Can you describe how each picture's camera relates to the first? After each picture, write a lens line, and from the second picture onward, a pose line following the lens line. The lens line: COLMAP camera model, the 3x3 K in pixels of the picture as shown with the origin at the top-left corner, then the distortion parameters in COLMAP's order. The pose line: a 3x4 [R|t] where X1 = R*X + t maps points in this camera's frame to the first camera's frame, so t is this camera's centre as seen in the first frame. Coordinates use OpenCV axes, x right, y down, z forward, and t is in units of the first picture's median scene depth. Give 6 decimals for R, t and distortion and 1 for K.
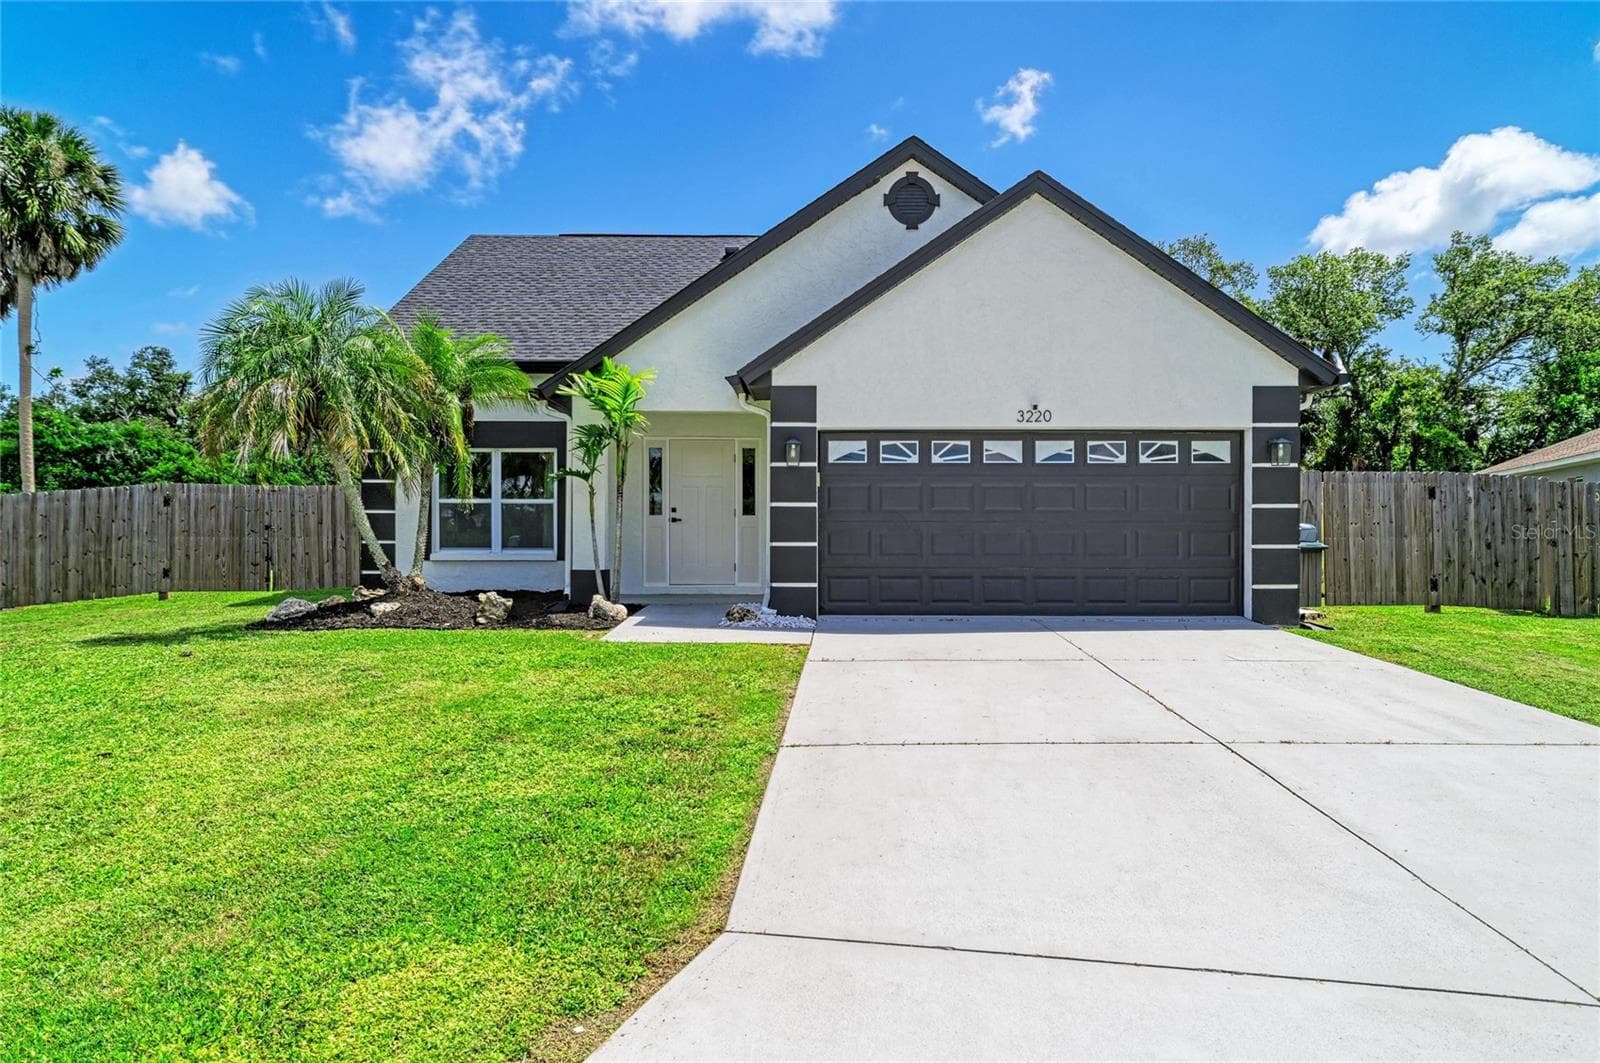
lens RADIAL K [[597.2, 0, 794.6], [0, 597.2, 539.6], [0, 0, 1]] dist [-0.001089, 0.000038]
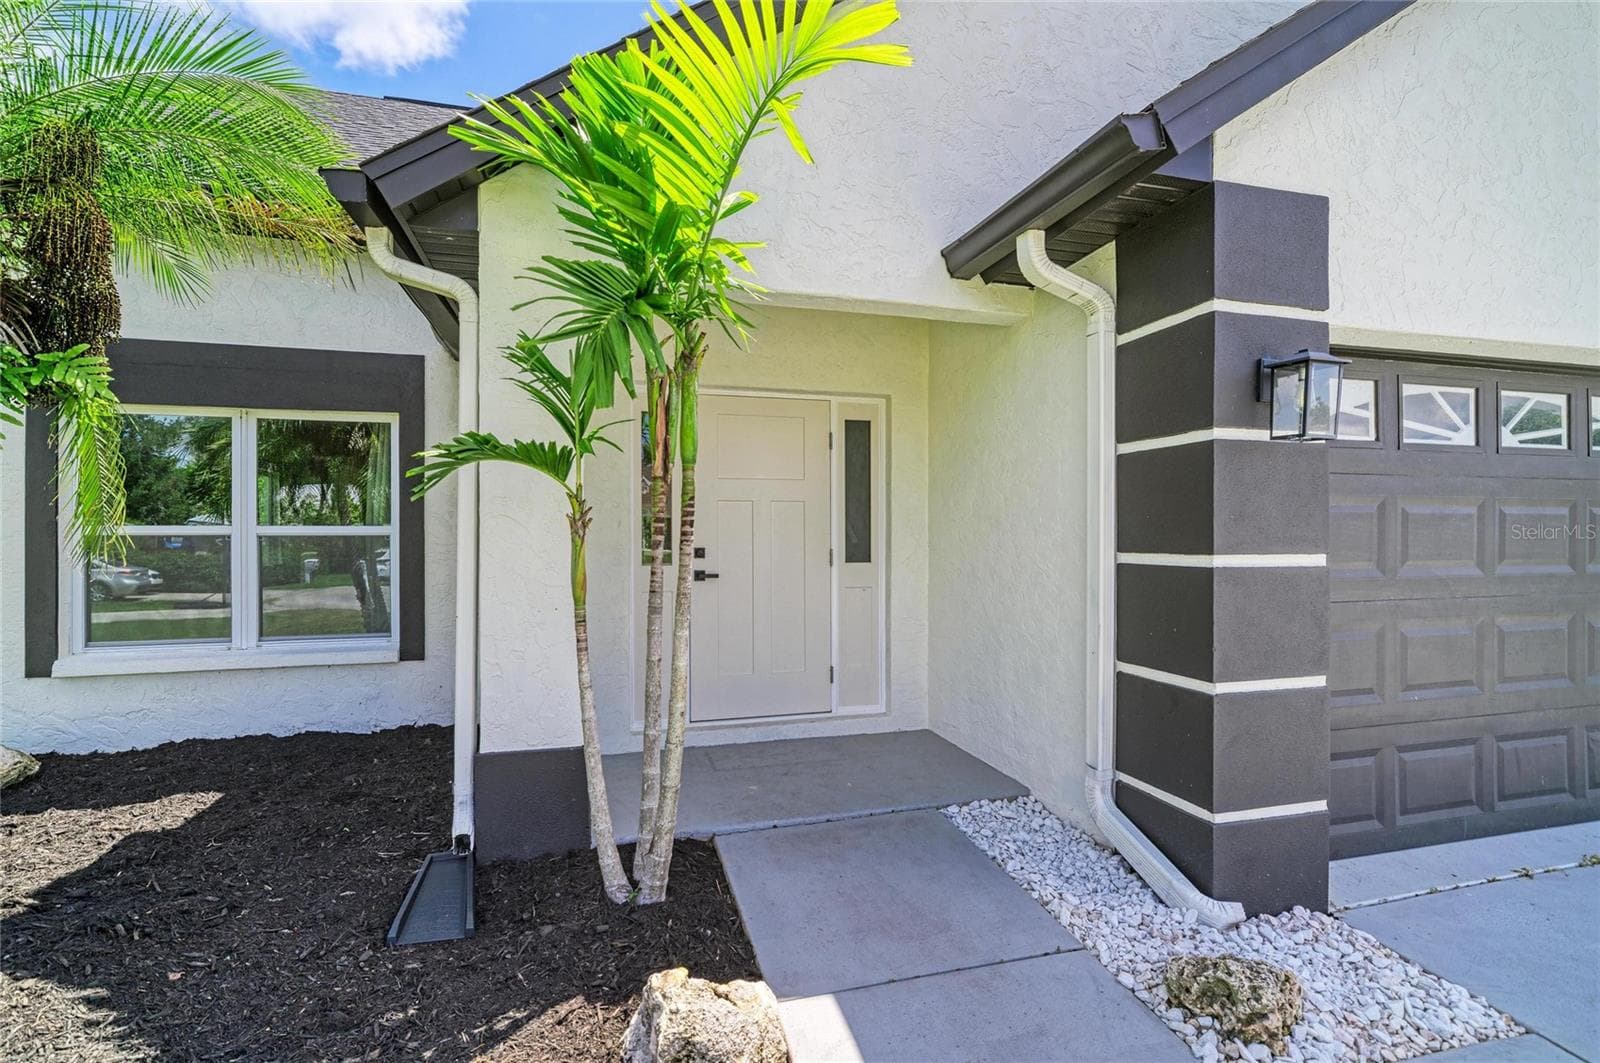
lens RADIAL K [[623.1, 0, 794.2], [0, 623.1, 542.4], [0, 0, 1]] dist [-0.009351, 0.000060]
pose [[0.975145, -0.006196, 0.221482, -0.303301], [0.011303, 0.999698, -0.021798, -0.059861], [-0.221280, 0.023760, 0.974921, 0.685100]]
